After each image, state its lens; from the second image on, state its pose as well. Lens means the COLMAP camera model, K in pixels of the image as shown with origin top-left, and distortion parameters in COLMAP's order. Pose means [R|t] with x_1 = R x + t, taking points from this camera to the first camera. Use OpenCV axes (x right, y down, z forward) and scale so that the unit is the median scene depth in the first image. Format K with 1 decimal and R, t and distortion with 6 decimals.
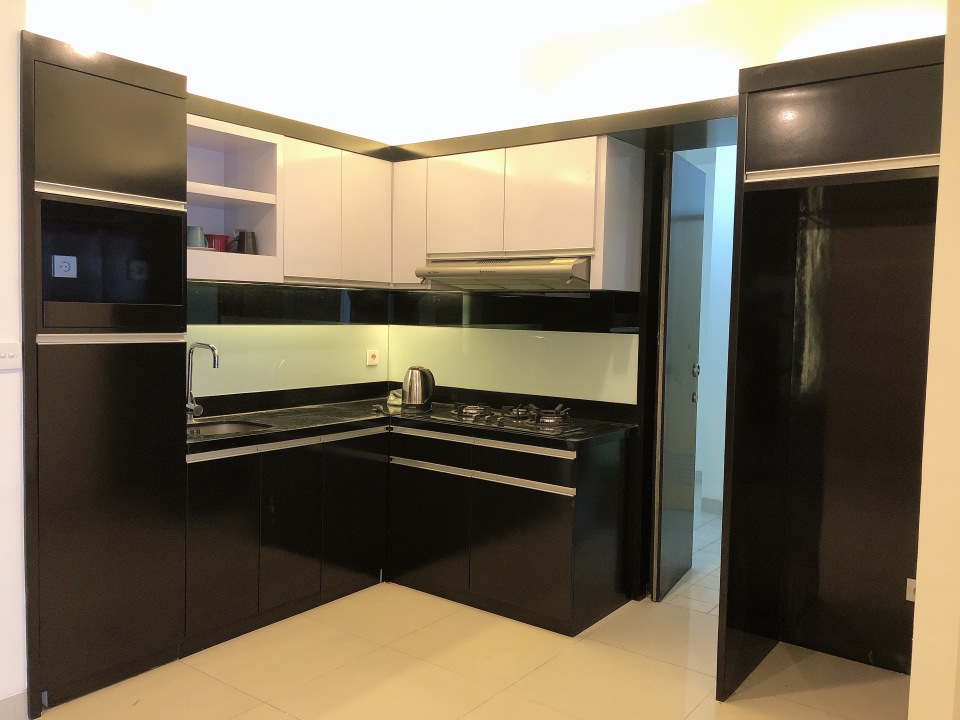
lens RADIAL K [[794.5, 0, 484.2], [0, 794.5, 360.0], [0, 0, 1]] dist [0.065231, -0.077416]
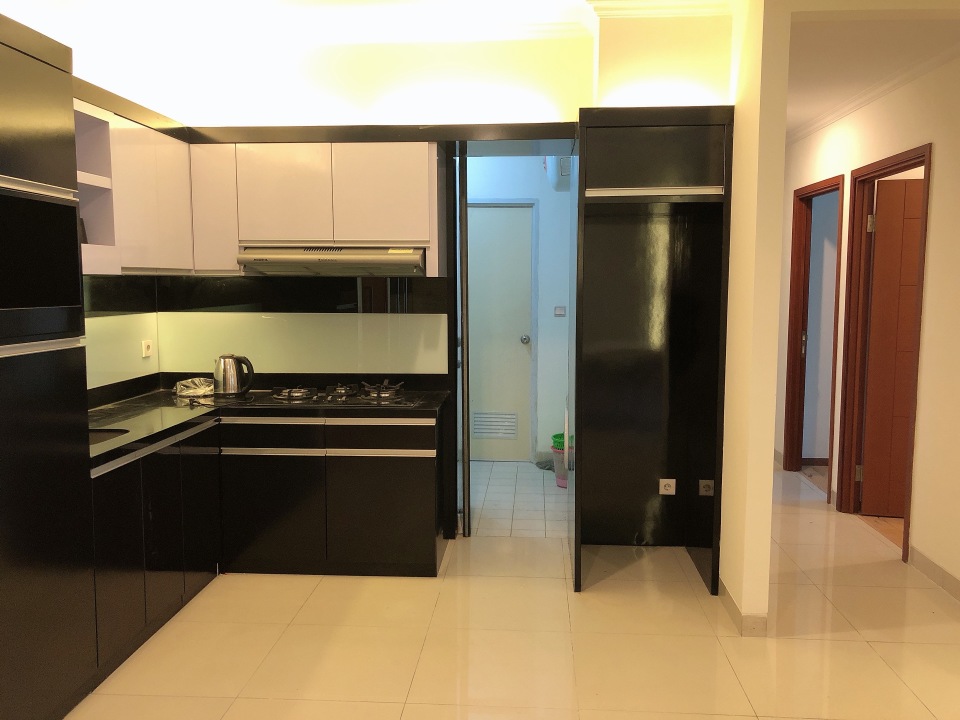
lens RADIAL K [[794.5, 0, 484.2], [0, 794.5, 360.0], [0, 0, 1]] dist [0.065231, -0.077416]
pose [[0.838441, -0.074868, 0.539826, -0.386854], [0.052030, 0.996991, 0.057460, -0.028238], [-0.542503, -0.020089, 0.839813, -0.005611]]
